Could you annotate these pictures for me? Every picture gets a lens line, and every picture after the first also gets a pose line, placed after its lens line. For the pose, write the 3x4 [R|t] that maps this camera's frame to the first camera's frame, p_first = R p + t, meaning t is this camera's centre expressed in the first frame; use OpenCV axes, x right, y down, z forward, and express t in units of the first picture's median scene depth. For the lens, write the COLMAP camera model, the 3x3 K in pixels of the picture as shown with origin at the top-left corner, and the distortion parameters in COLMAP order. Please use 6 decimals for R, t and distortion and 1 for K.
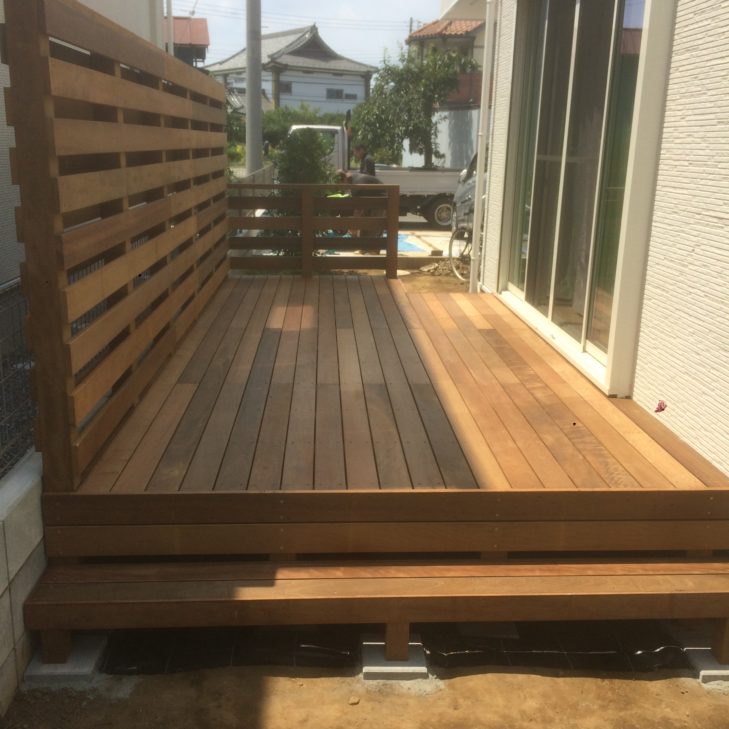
lens RADIAL K [[831.1, 0, 362.9], [0, 831.1, 372.9], [0, 0, 1]] dist [0.053470, -0.072187]
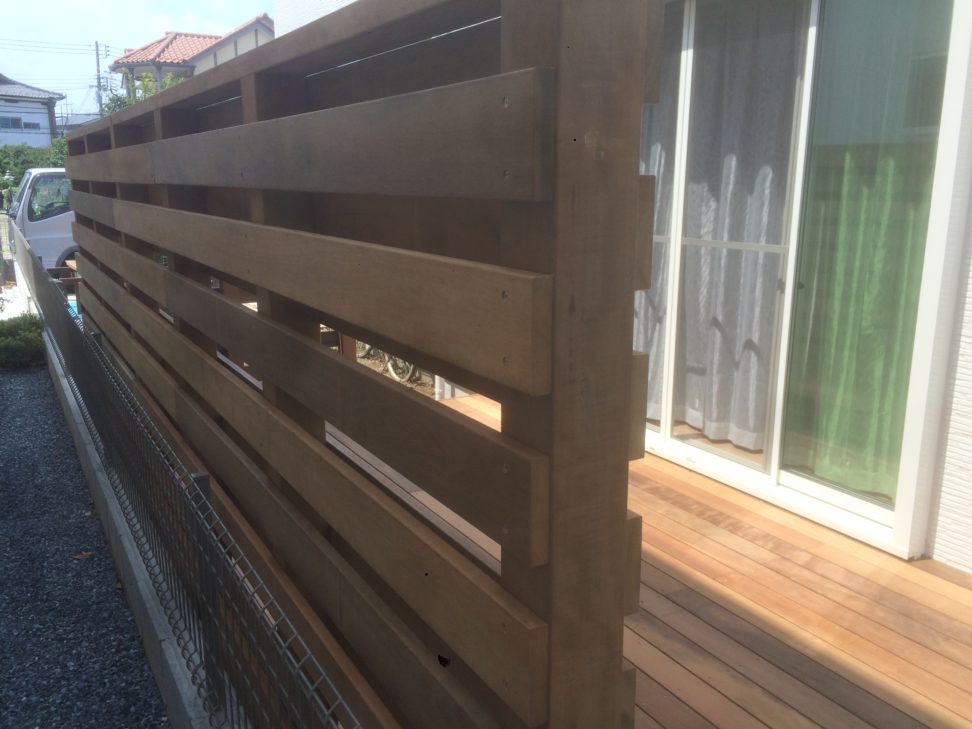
lens RADIAL K [[848.6, 0, 486.0], [0, 848.6, 364.5], [0, 0, 1]] dist [0.004803, -0.004218]
pose [[0.889369, -0.116001, 0.442228, -0.128873], [0.136328, 0.990560, -0.014337, -0.066037], [-0.436391, 0.073040, 0.896788, 0.157999]]
